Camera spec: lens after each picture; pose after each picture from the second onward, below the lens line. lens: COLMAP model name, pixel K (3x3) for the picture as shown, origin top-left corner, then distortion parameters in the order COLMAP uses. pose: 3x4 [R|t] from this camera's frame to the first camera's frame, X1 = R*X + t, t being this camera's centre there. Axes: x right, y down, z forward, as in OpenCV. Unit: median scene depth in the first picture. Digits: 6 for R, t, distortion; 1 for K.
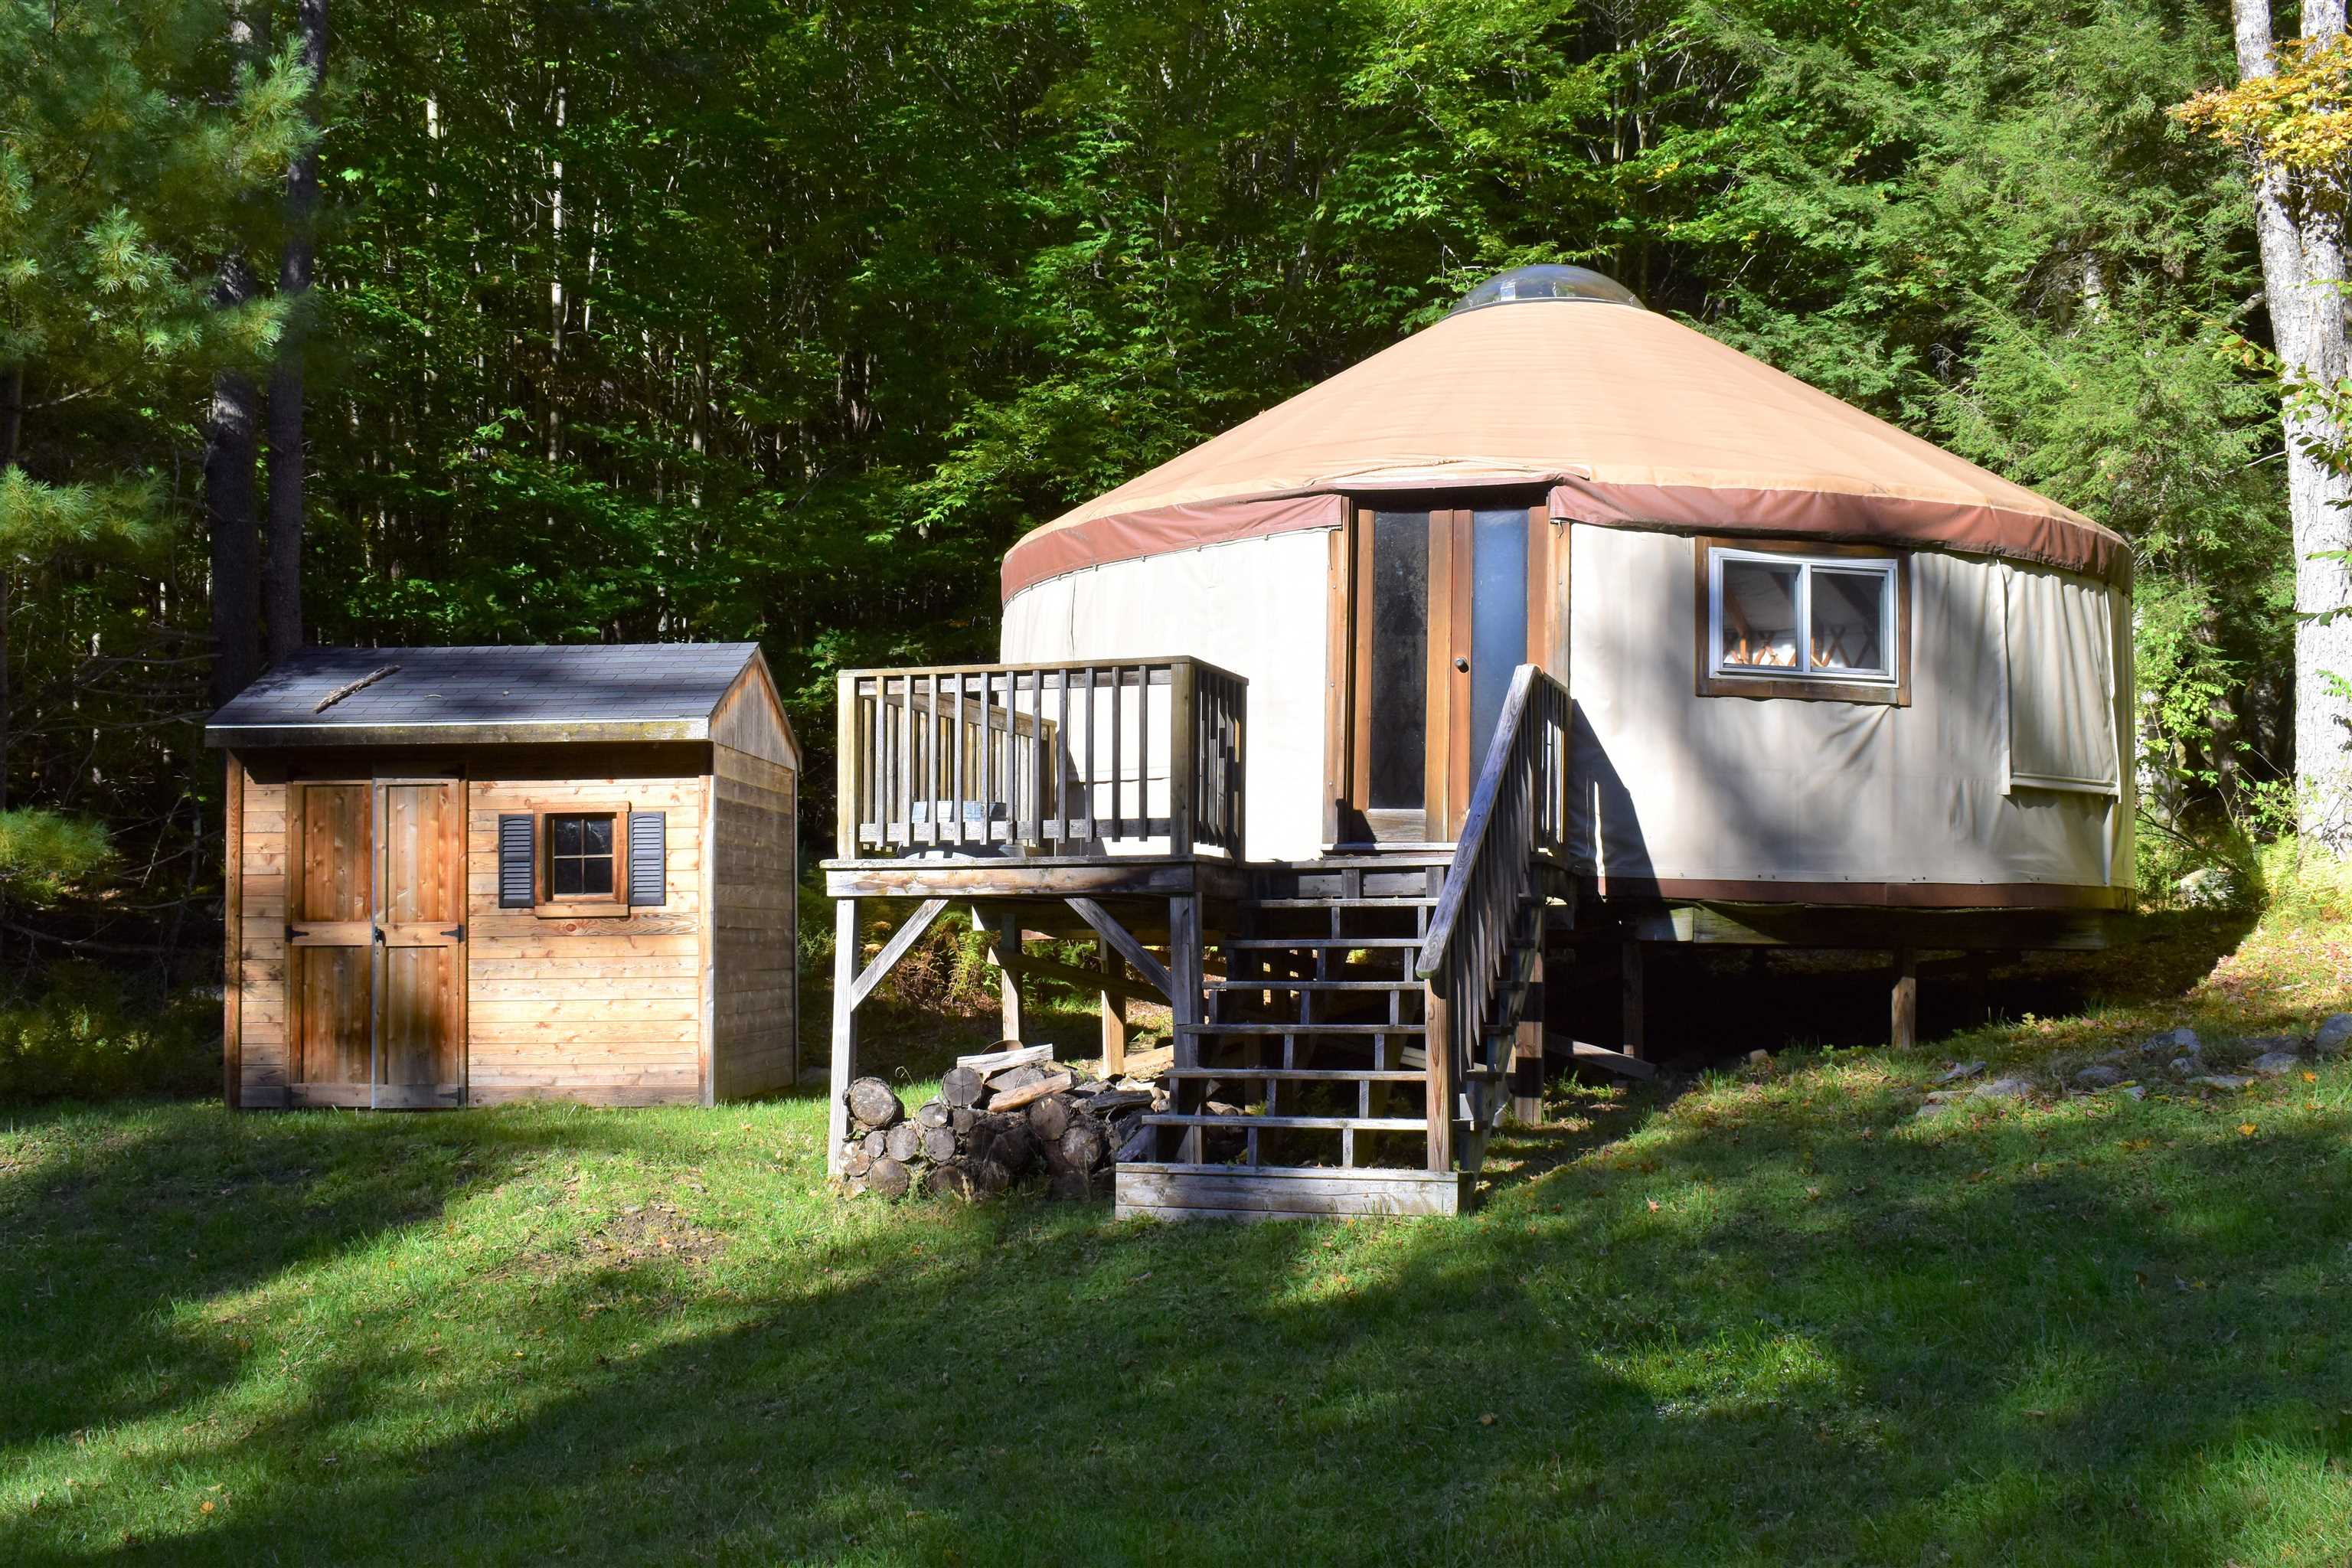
lens RADIAL K [[2634.3, 0, 1170.7], [0, 2634.3, 759.5], [0, 0, 1]] dist [-0.045902, 0.000000]
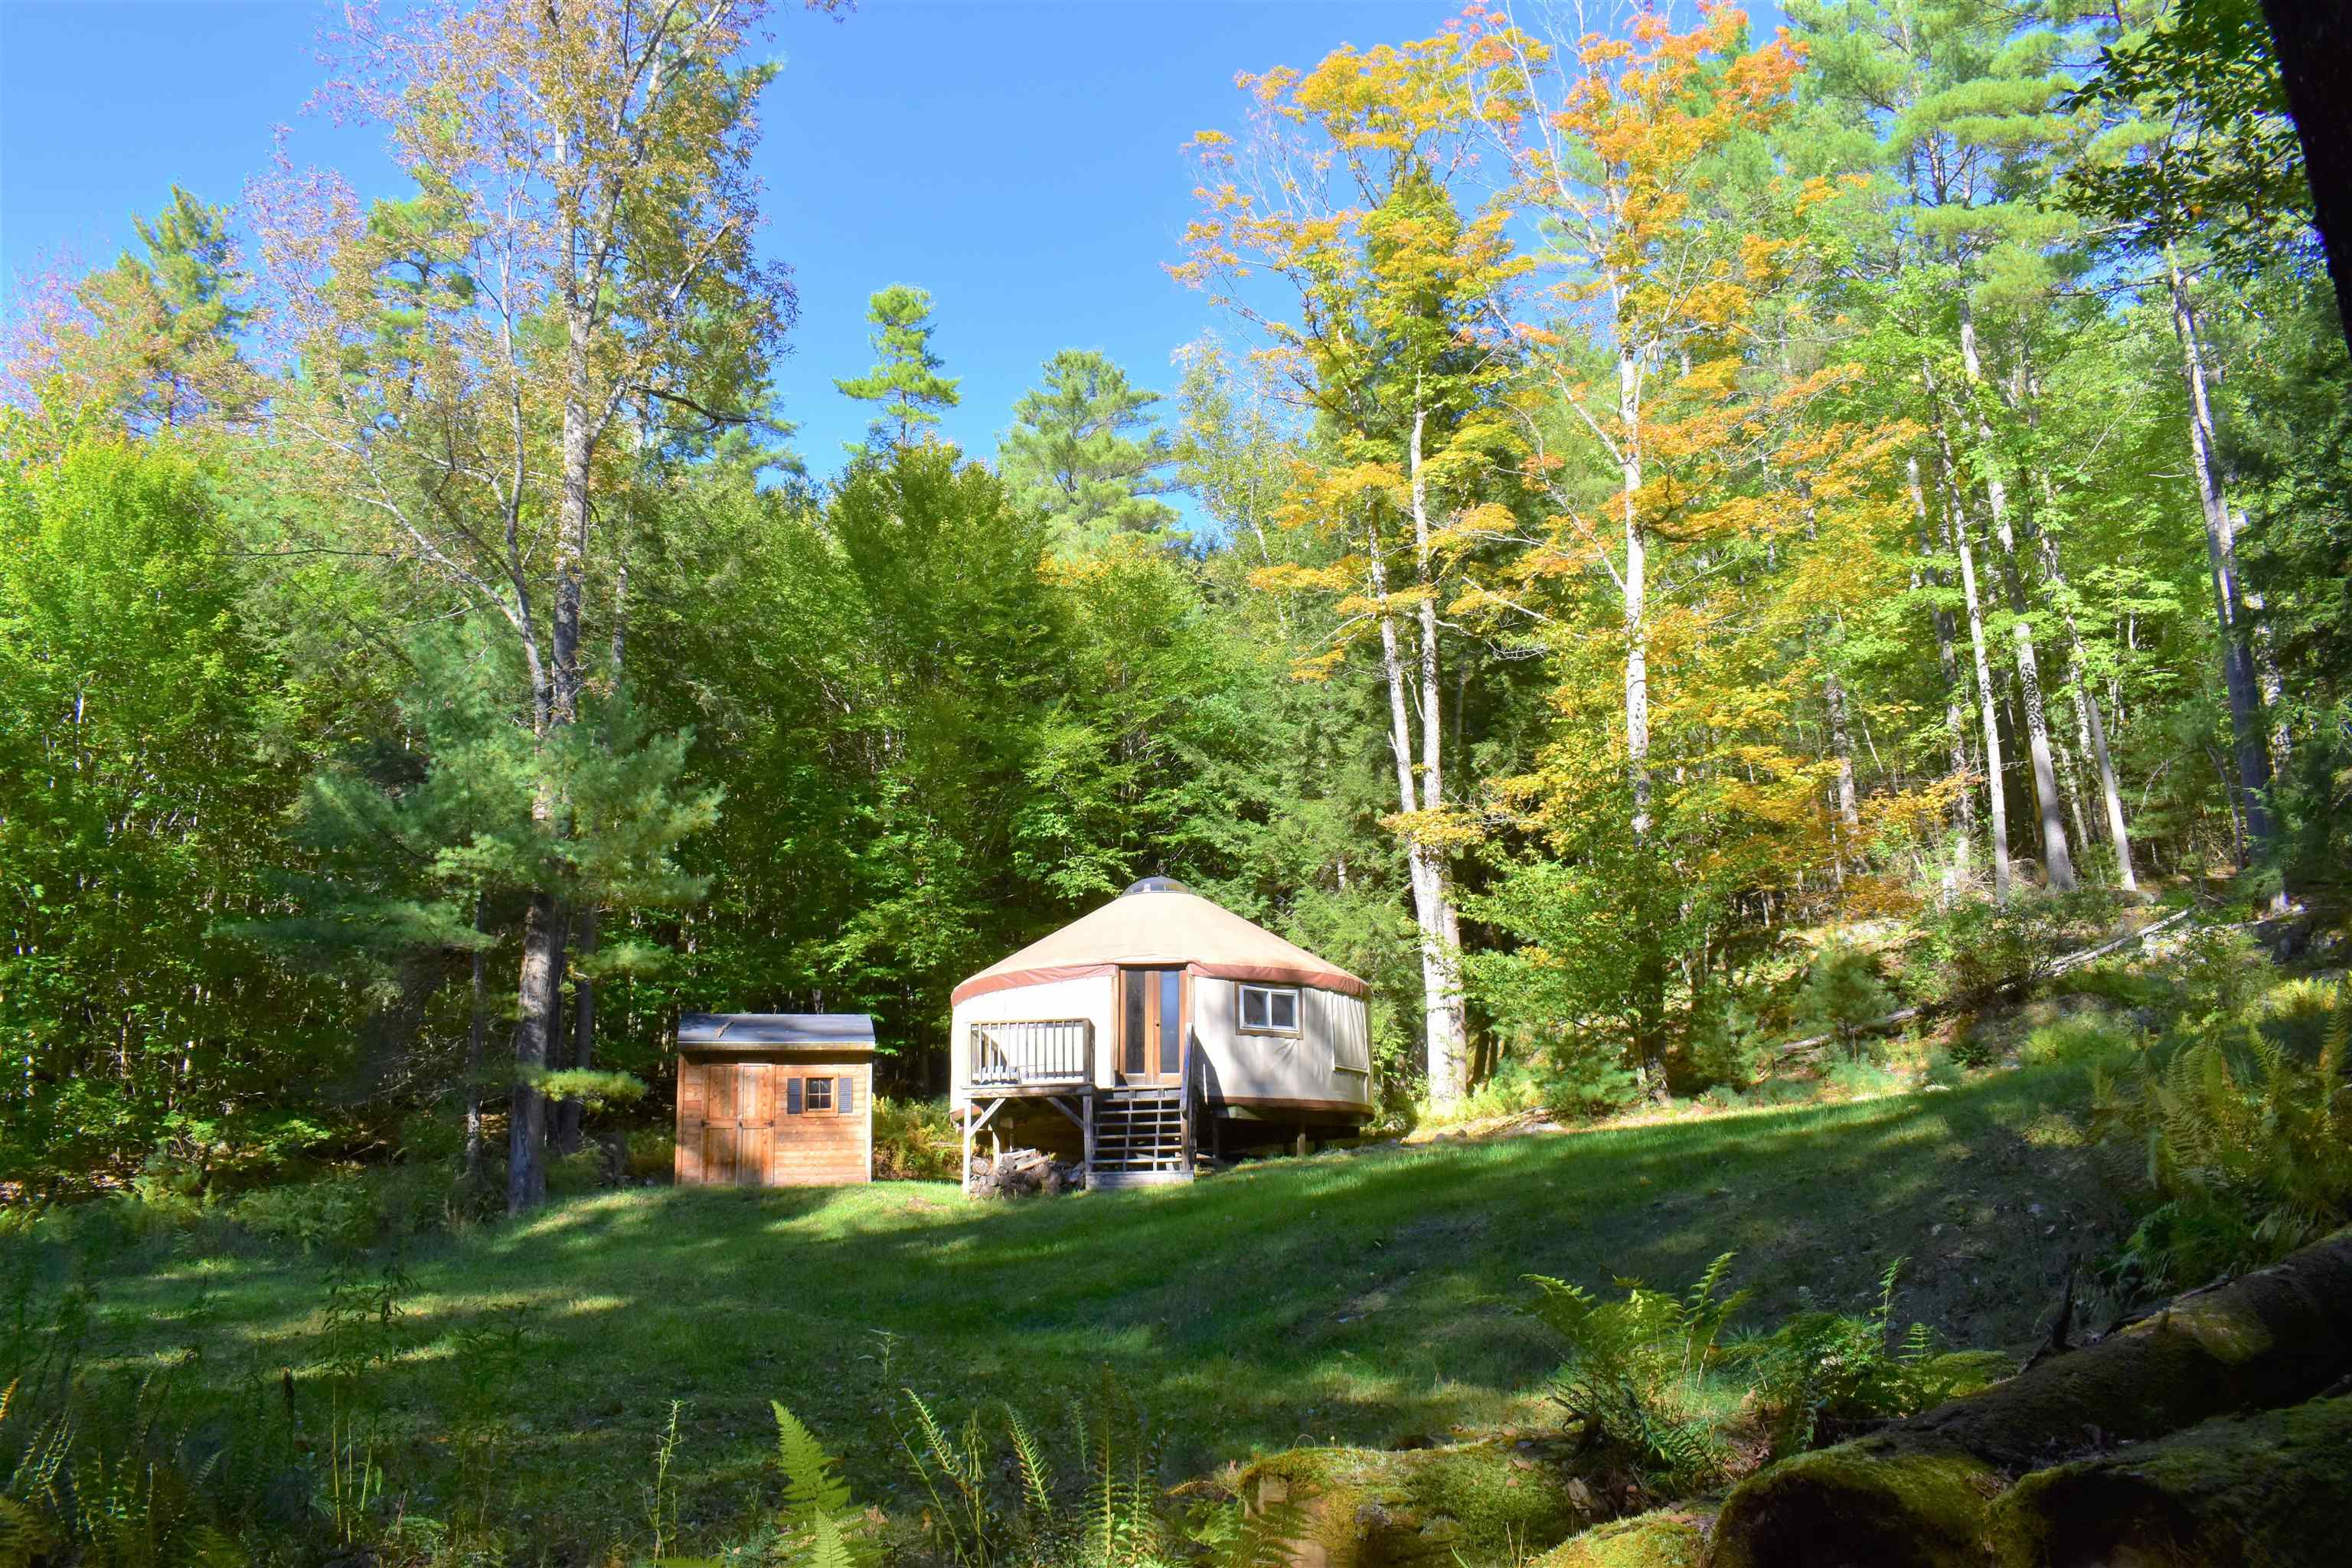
lens RADIAL K [[1827.0, 0, 1186.3], [0, 1827.0, 788.6], [0, 0, 1]] dist [-0.104253, 0.021496]
pose [[0.964292, 0.043553, 0.261235, -0.285024], [0.005542, 0.982851, -0.184320, 0.057592], [-0.264783, 0.179186, 0.947514, -0.696567]]
